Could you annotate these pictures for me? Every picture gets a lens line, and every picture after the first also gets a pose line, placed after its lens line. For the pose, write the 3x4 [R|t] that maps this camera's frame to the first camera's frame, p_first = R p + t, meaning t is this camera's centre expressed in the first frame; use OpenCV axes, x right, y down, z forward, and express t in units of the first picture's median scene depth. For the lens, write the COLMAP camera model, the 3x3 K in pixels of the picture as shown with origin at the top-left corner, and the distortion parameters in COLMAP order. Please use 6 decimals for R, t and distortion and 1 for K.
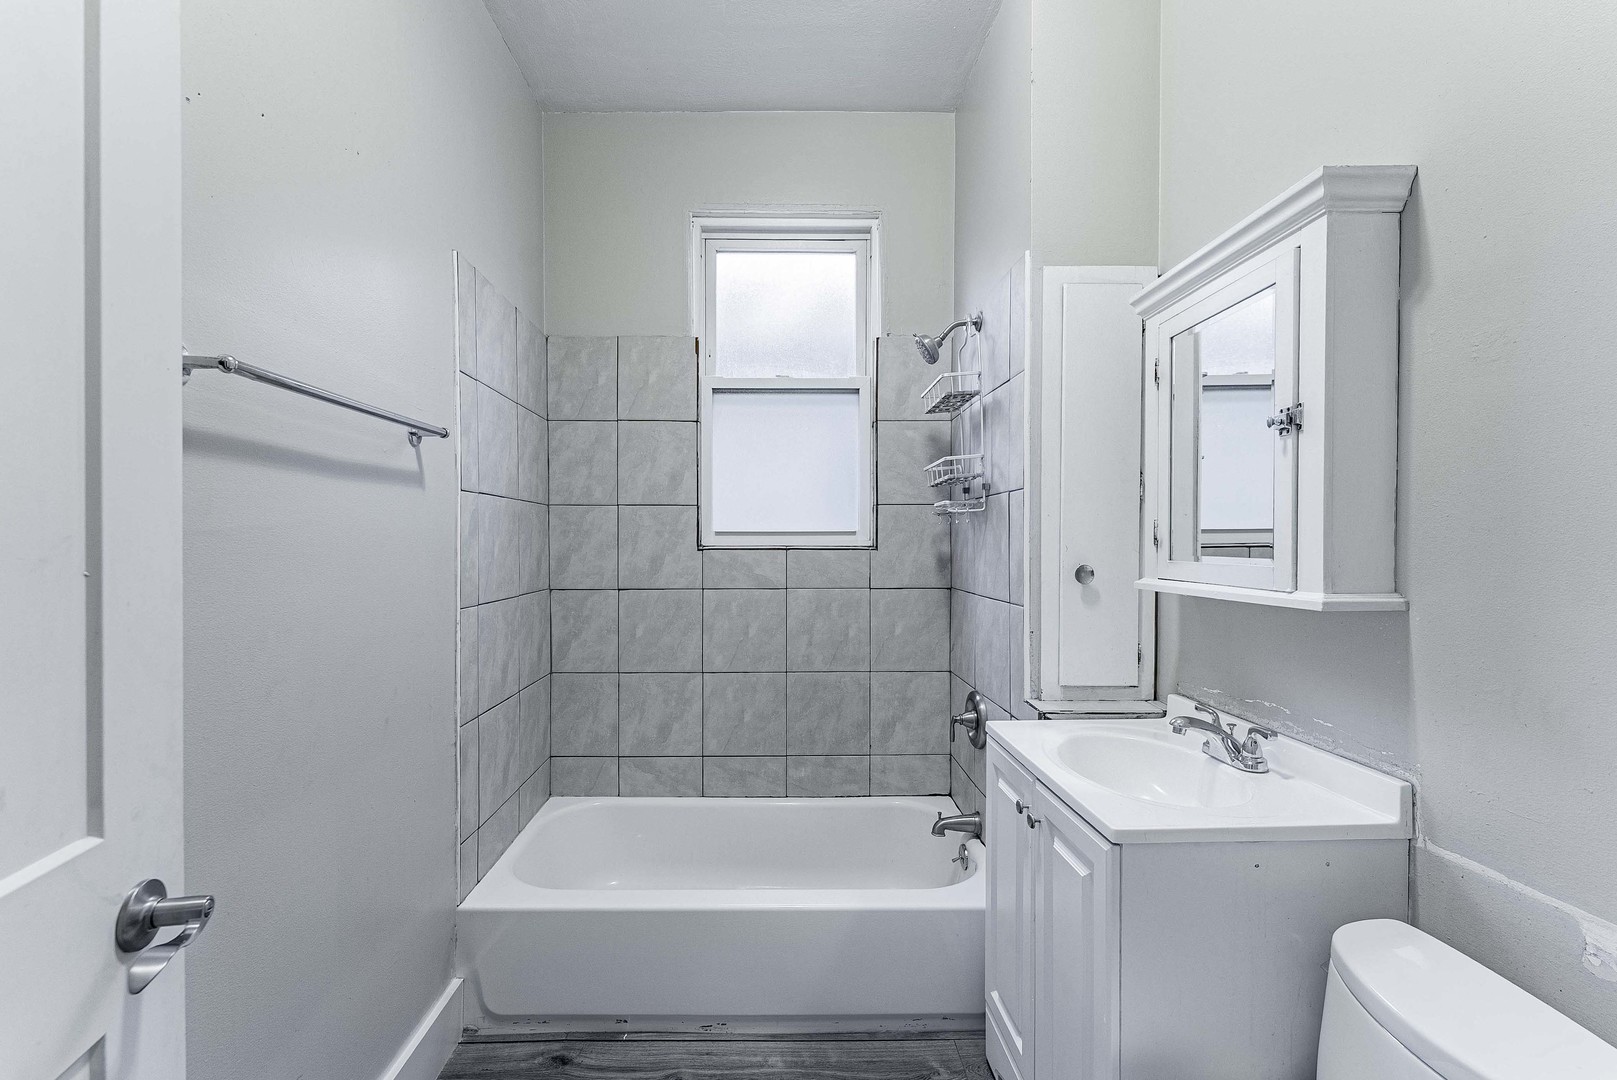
lens RADIAL K [[684.8, 0, 796.3], [0, 684.8, 543.4], [0, 0, 1]] dist [0.008911, -0.002212]
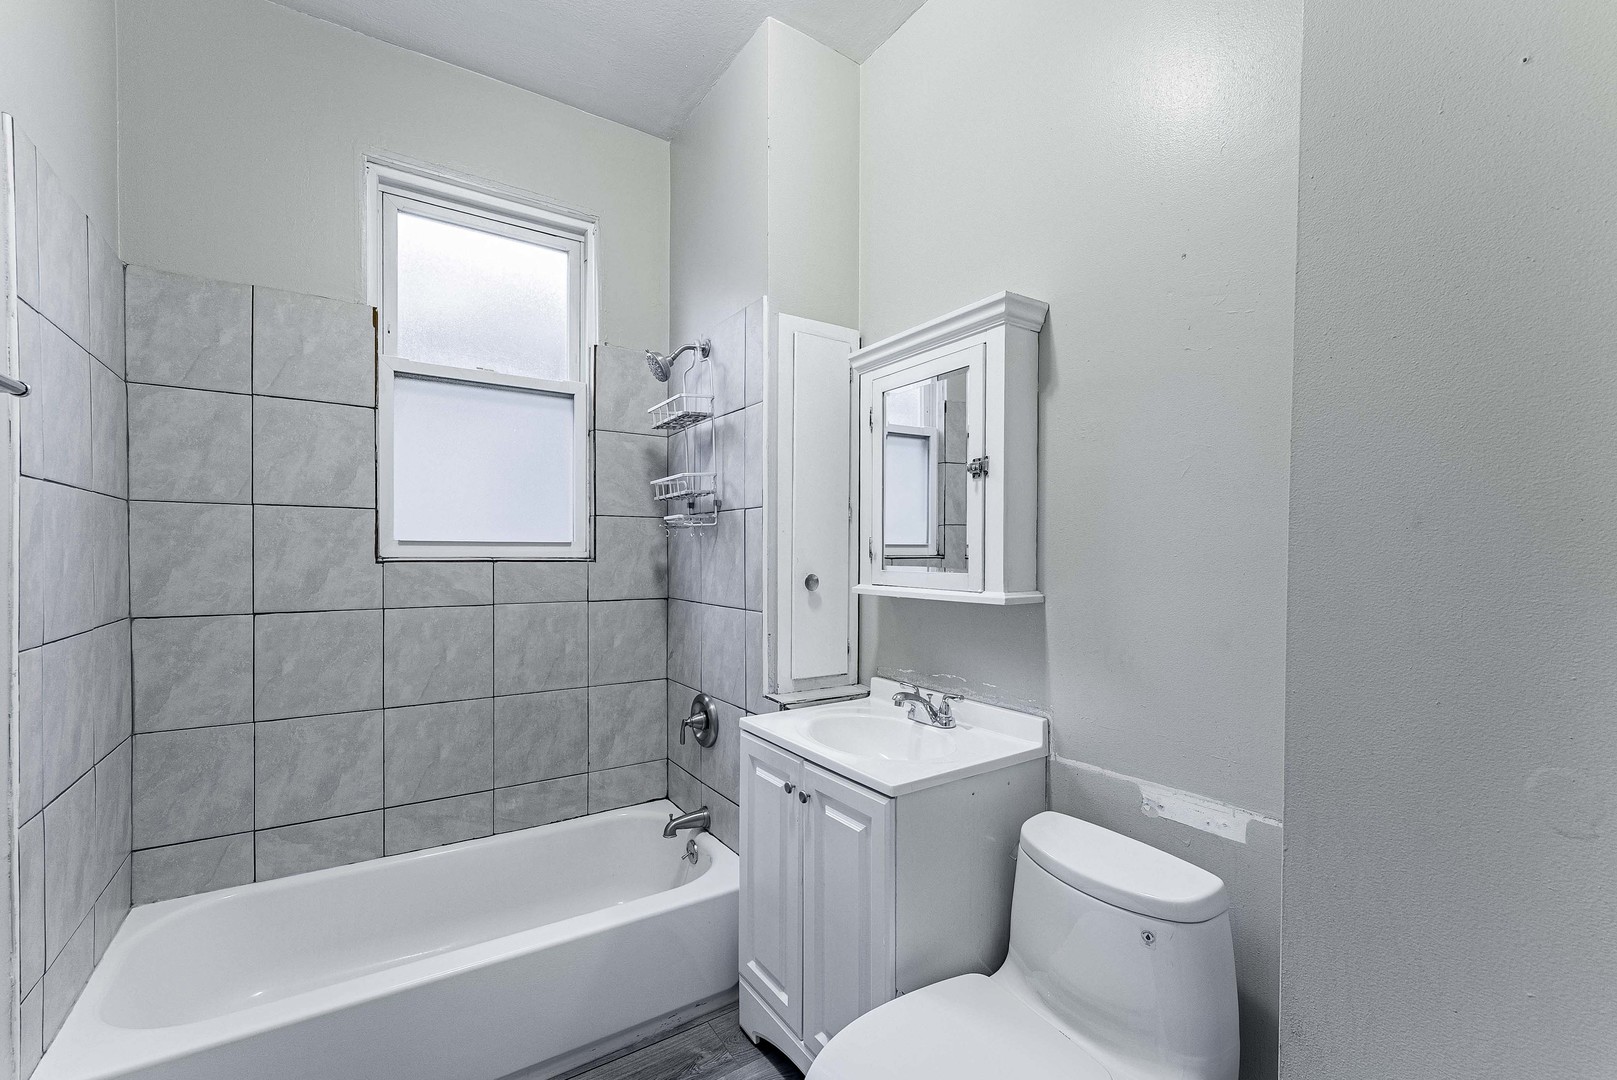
lens RADIAL K [[684.8, 0, 793.3], [0, 684.8, 551.4], [0, 0, 1]] dist [0.008911, -0.002212]
pose [[0.843276, 0.004948, 0.537458, -0.199066], [-0.003330, 0.999987, -0.003981, -0.002464], [-0.537470, 0.001567, 0.843281, 0.025391]]
